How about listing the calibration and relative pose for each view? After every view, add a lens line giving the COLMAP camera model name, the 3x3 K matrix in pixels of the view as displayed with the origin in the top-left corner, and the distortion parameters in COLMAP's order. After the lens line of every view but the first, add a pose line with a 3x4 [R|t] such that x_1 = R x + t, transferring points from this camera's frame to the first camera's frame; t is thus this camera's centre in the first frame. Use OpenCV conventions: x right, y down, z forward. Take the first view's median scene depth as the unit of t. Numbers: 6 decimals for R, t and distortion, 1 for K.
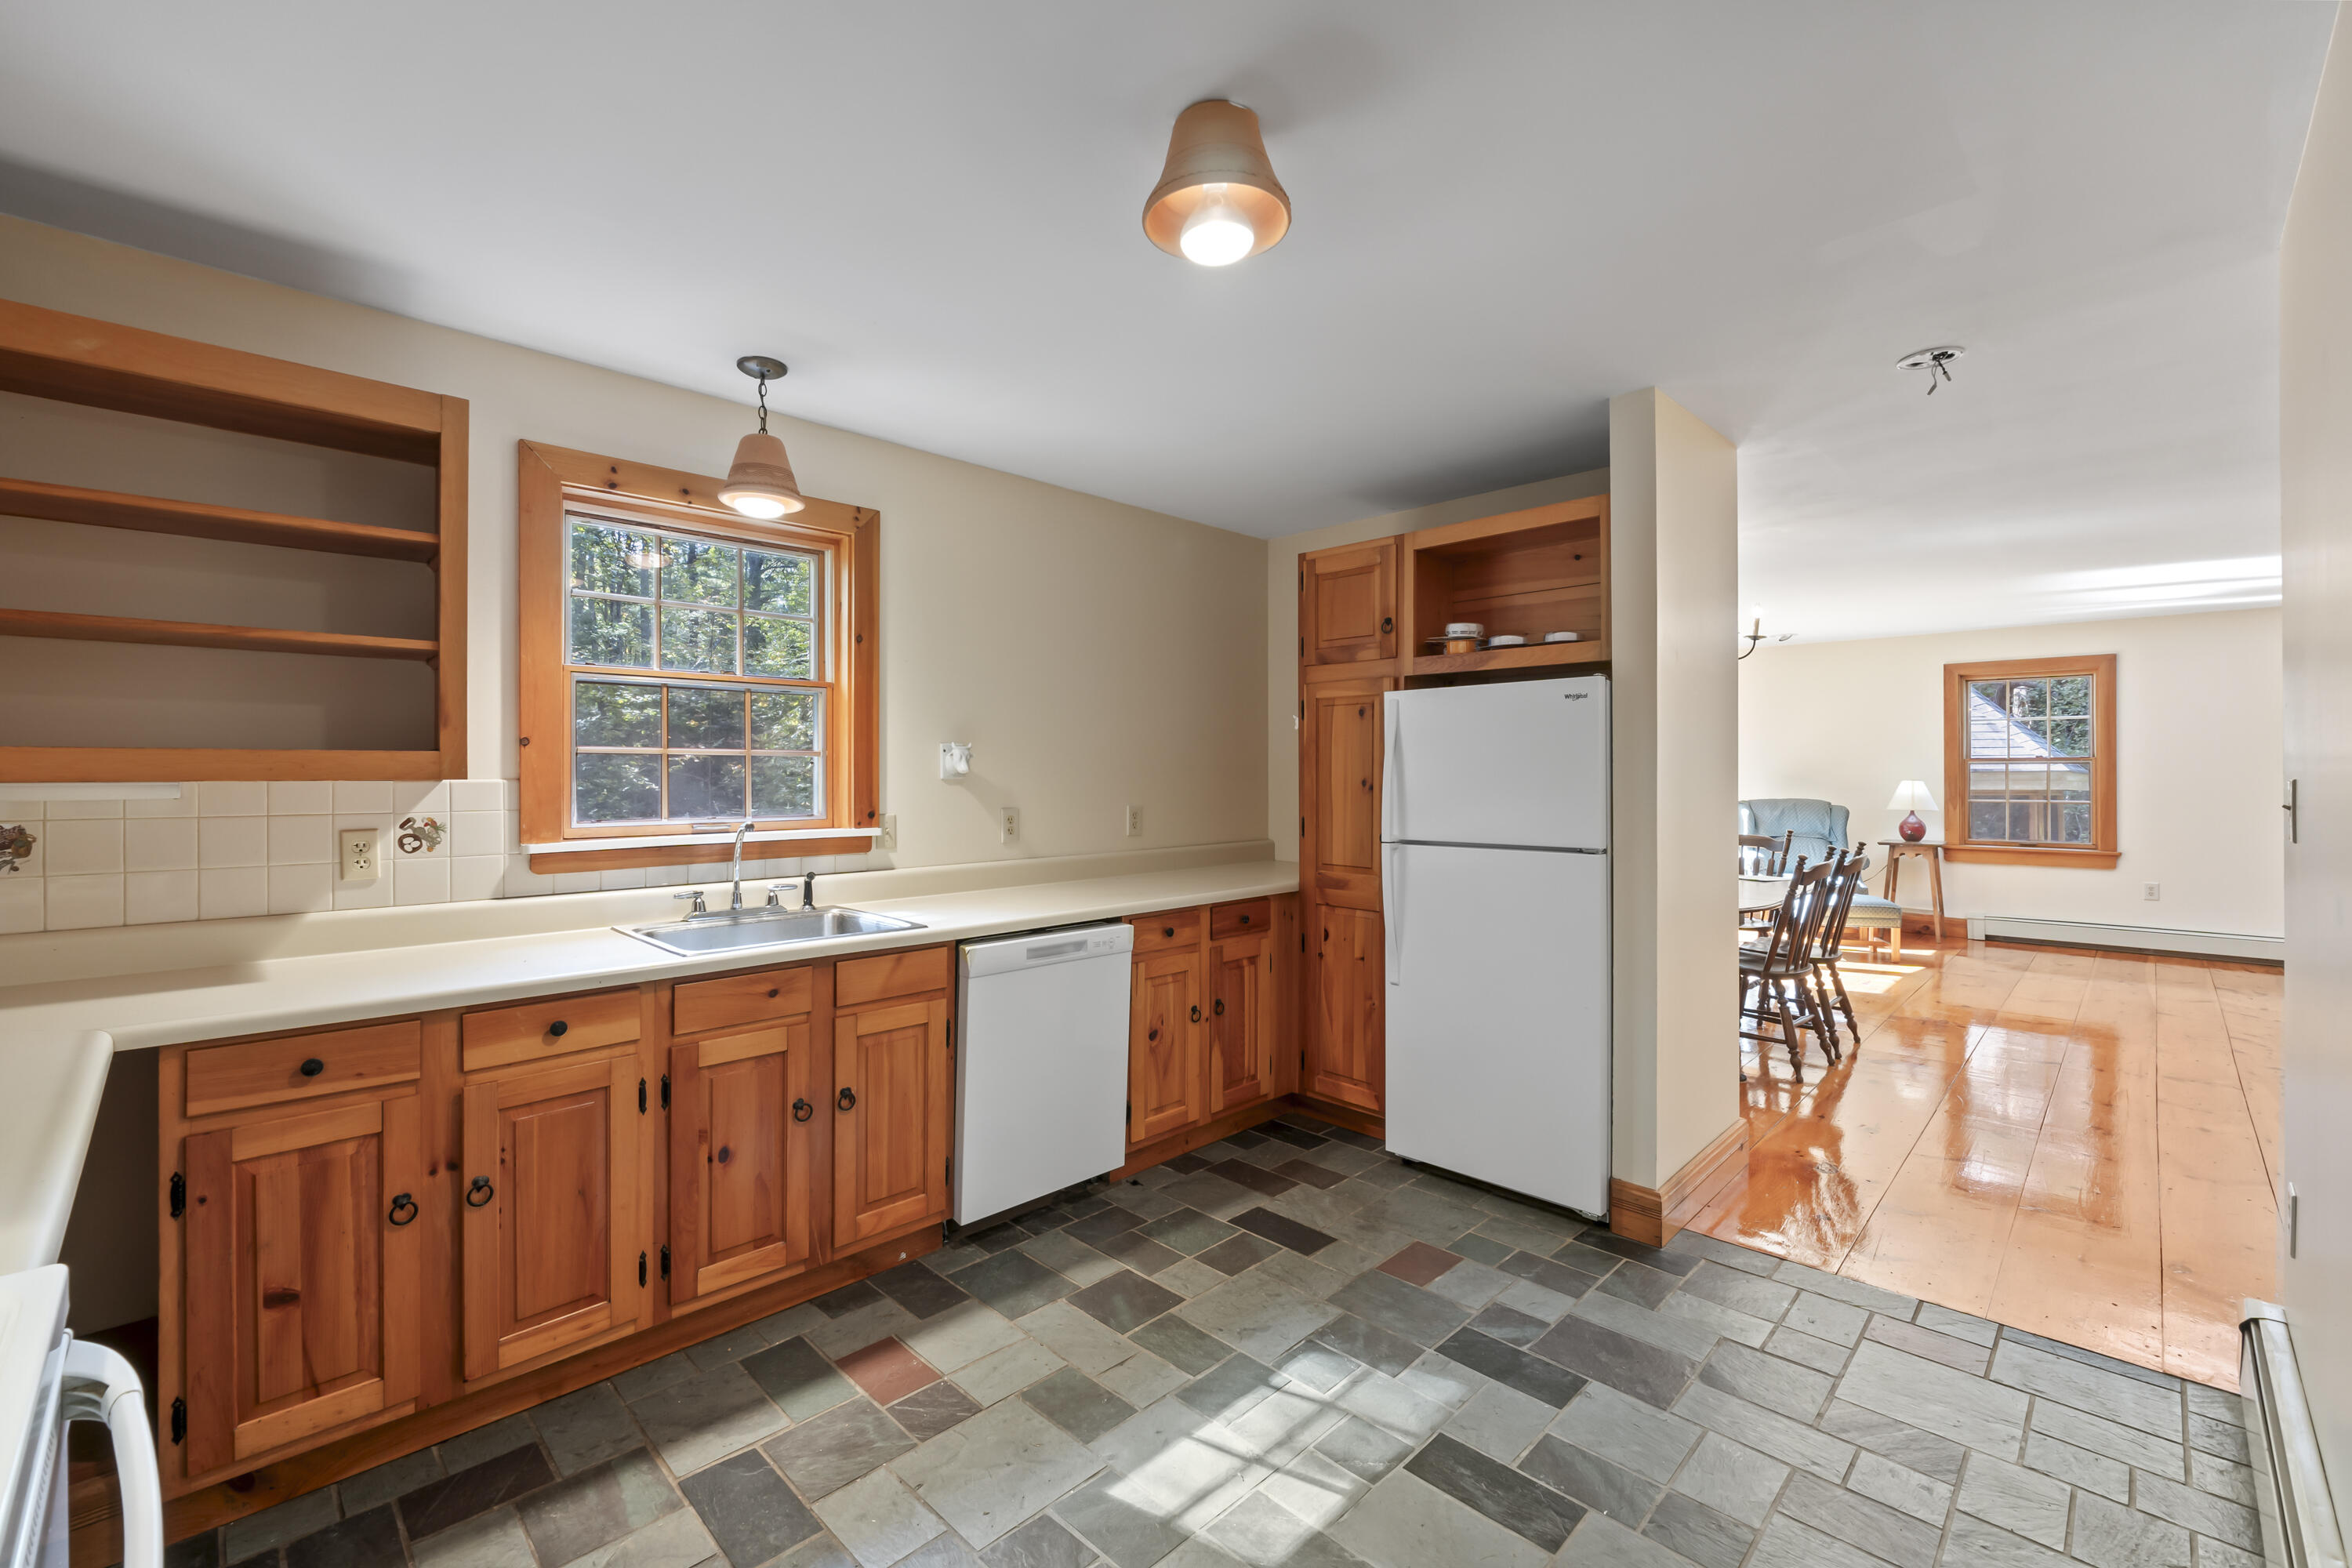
lens RADIAL K [[983.9, 0, 1163.5], [0, 983.9, 770.0], [0, 0, 1]] dist [-0.006361, -0.000360]
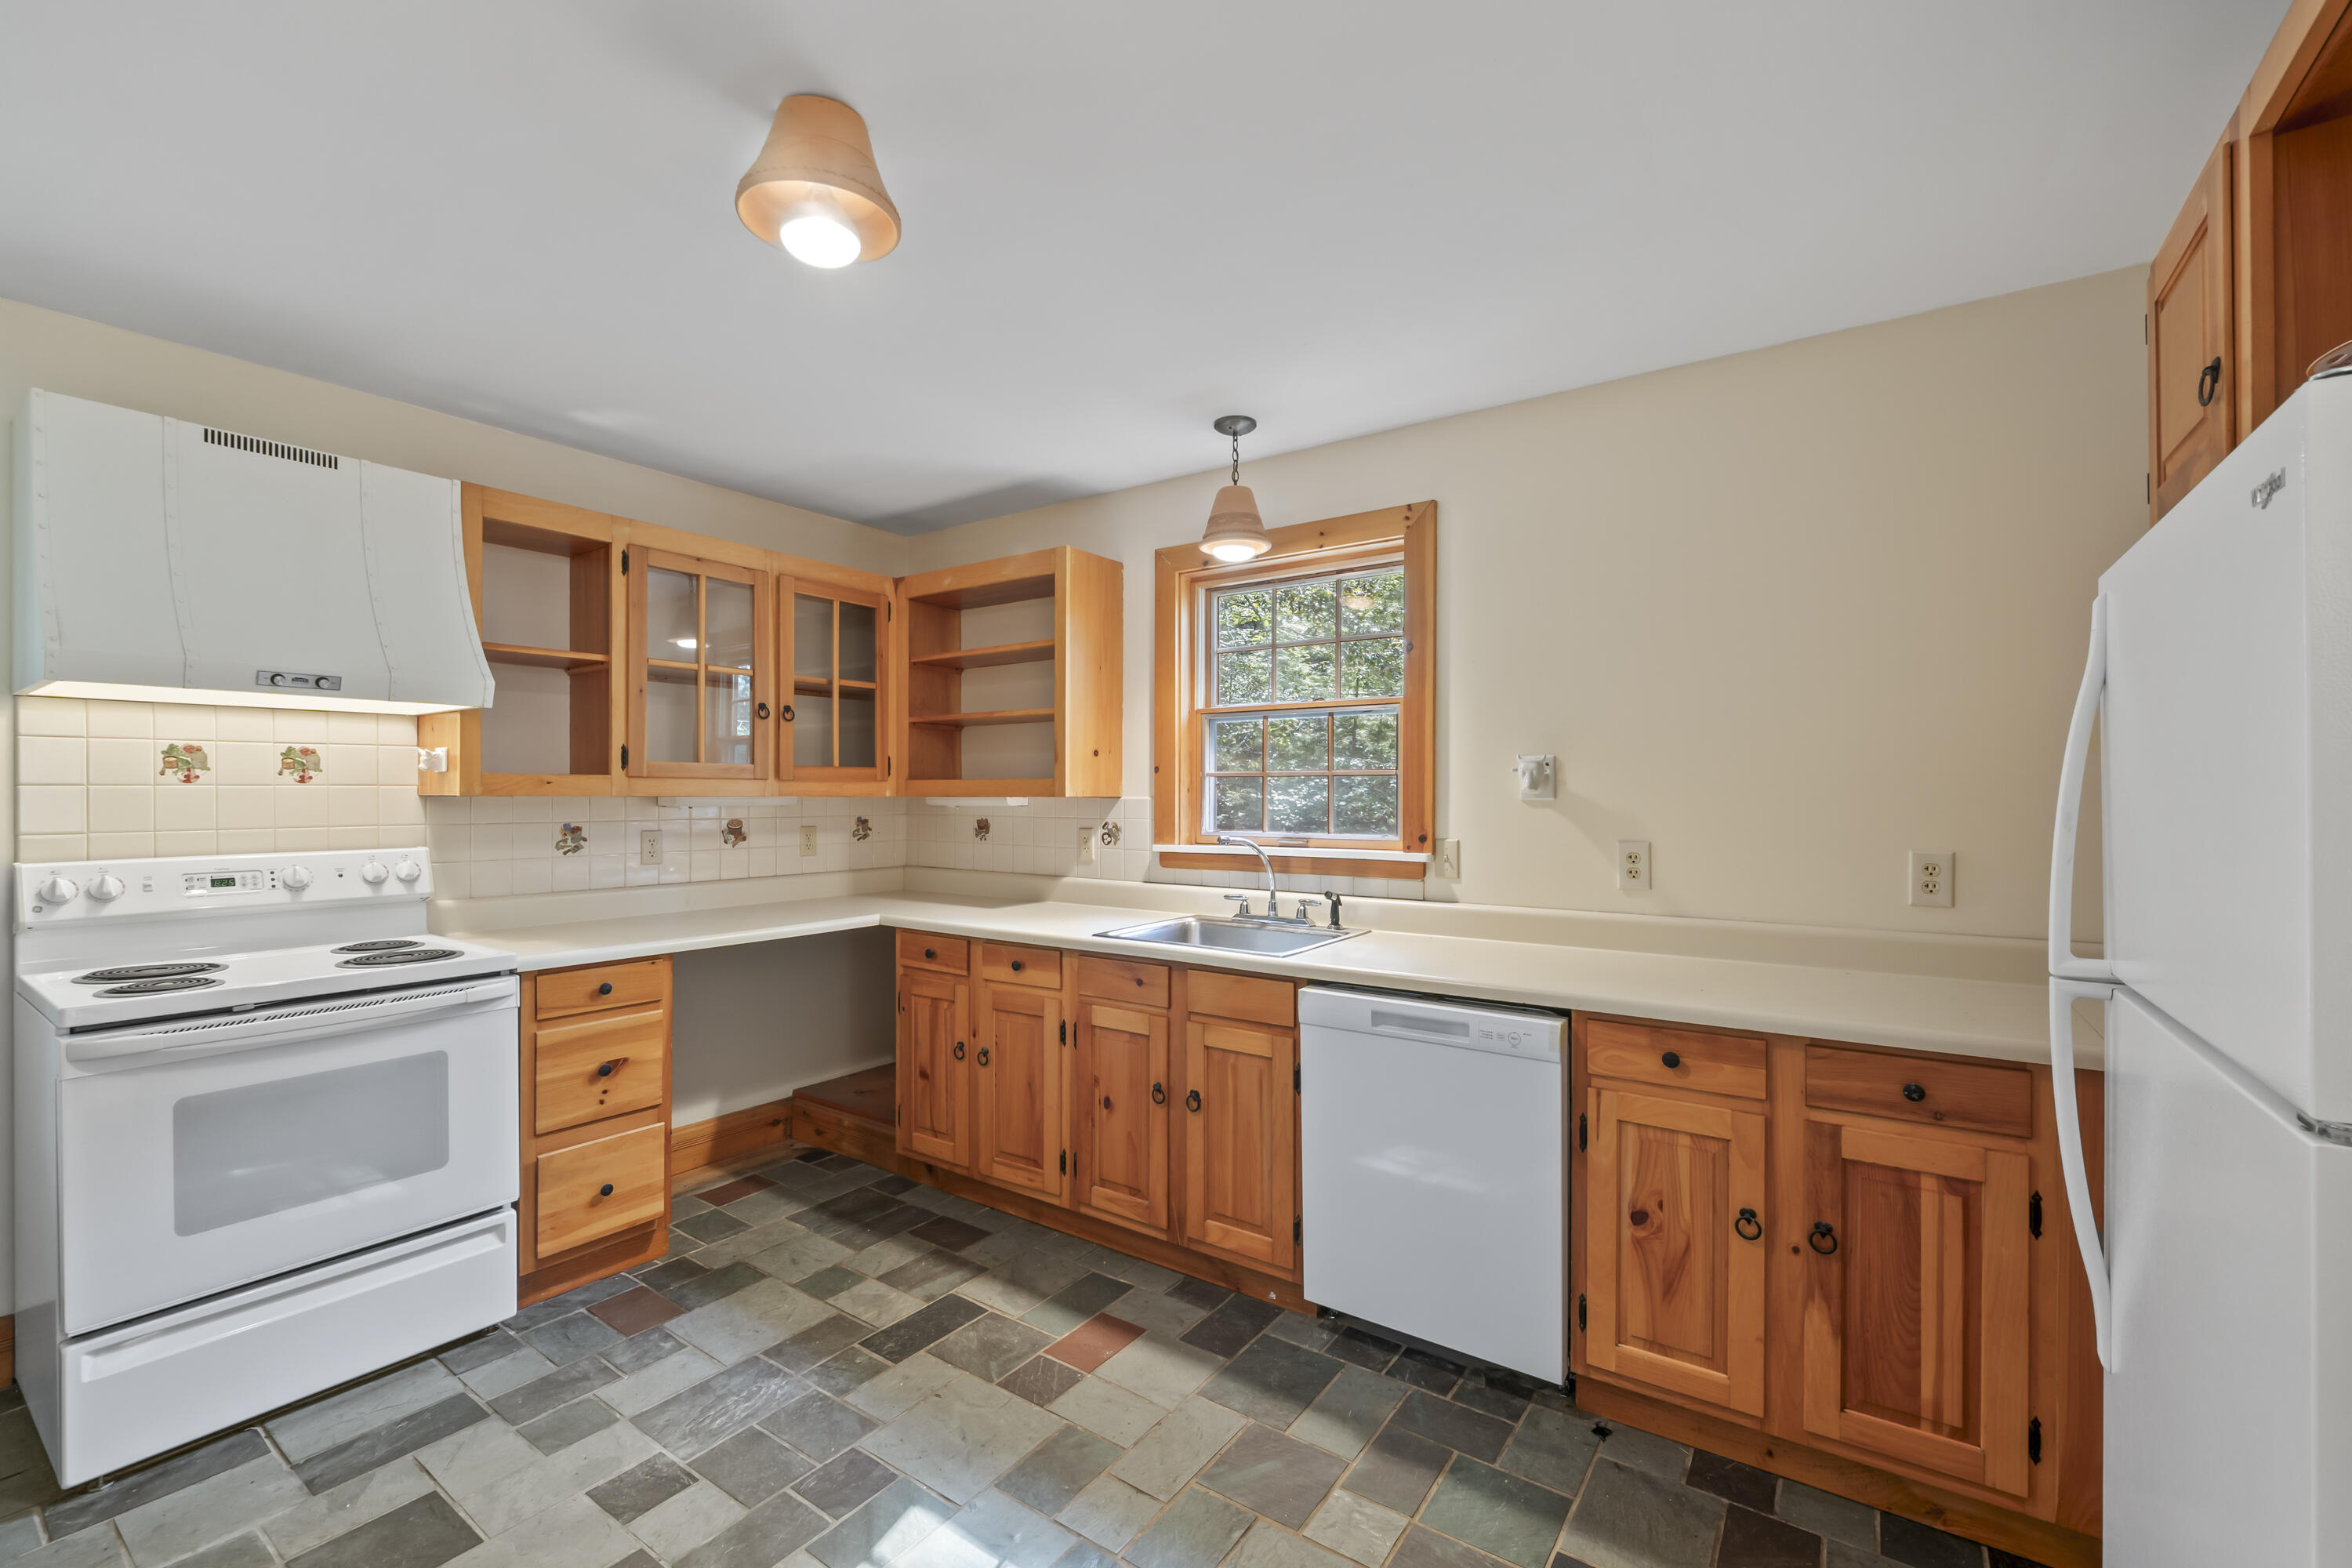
lens RADIAL K [[983.9, 0, 1168.8], [0, 983.9, 786.3], [0, 0, 1]] dist [-0.006361, -0.000360]
pose [[0.173918, -0.006151, -0.984741, 0.615037], [0.002558, 0.999980, -0.005795, 0.002039], [0.984757, -0.001512, 0.173930, 0.678705]]
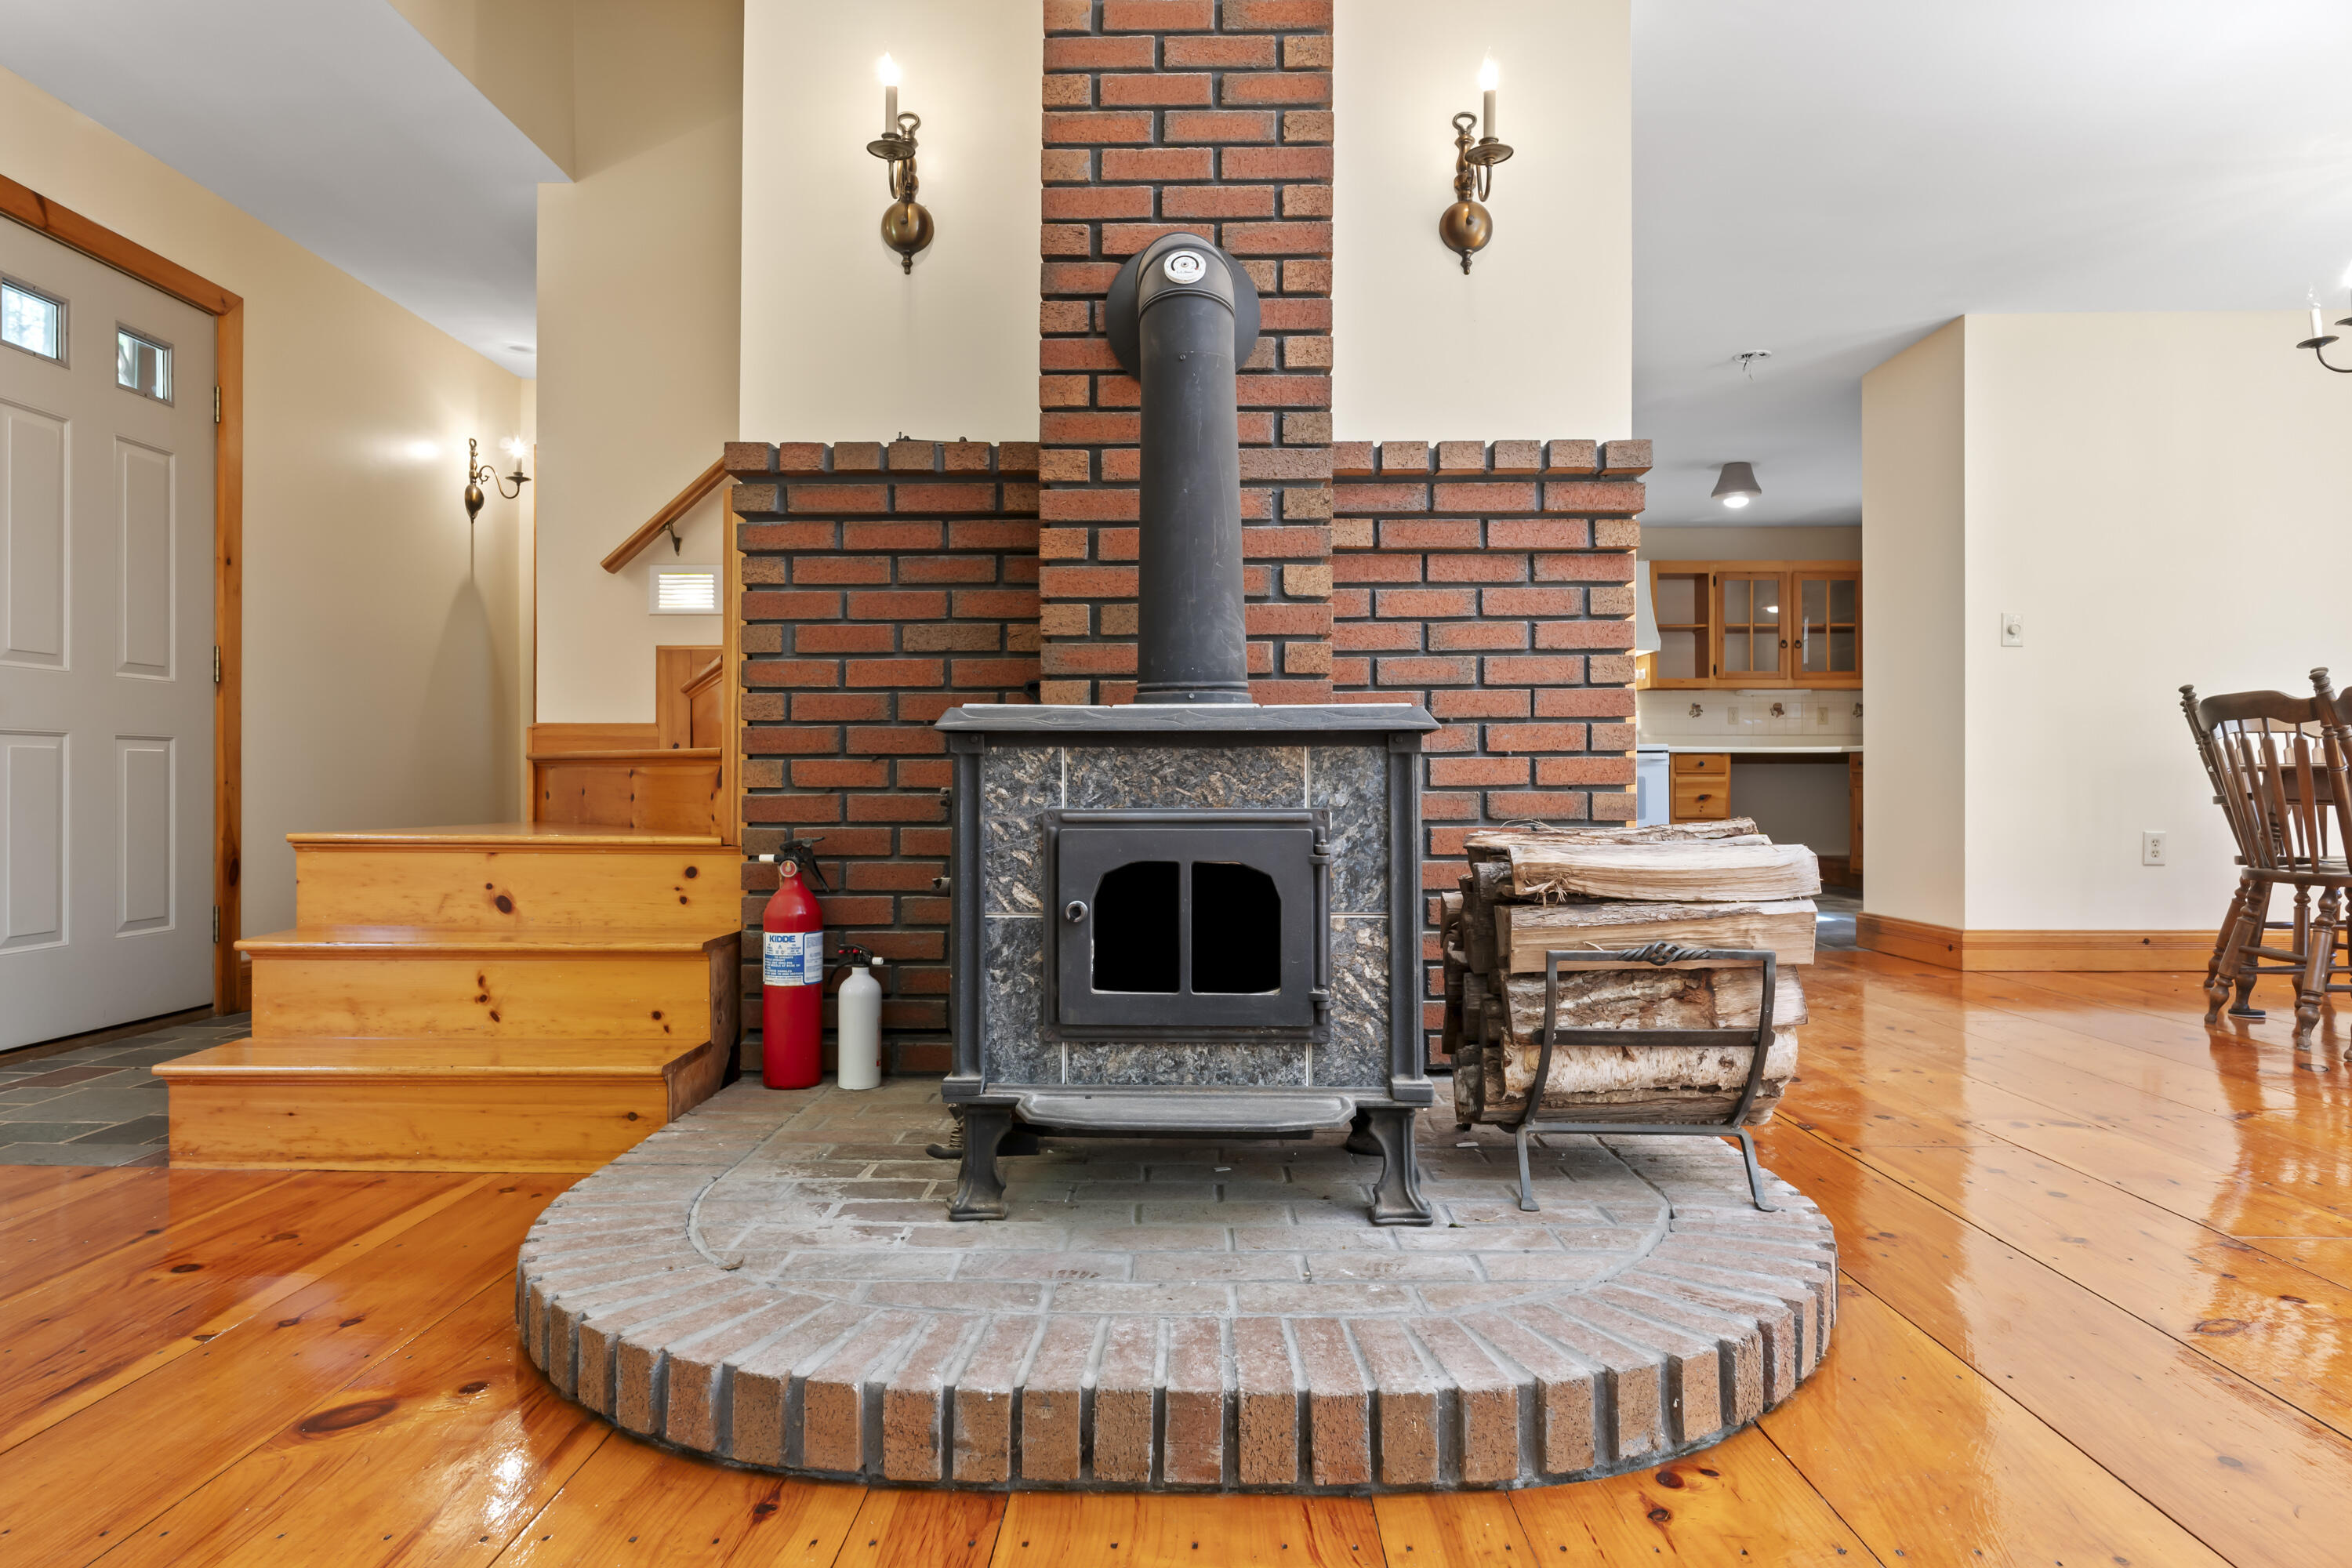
lens RADIAL K [[1407.7, 0, 1173.4], [0, 1407.7, 772.5], [0, 0, 1]] dist [-0.003880, 0.000628]
pose [[-0.714881, -0.002661, -0.699241, 2.666022], [0.002514, 0.999977, -0.006376, 0.219845], [0.699242, -0.006316, -0.714857, 1.742659]]
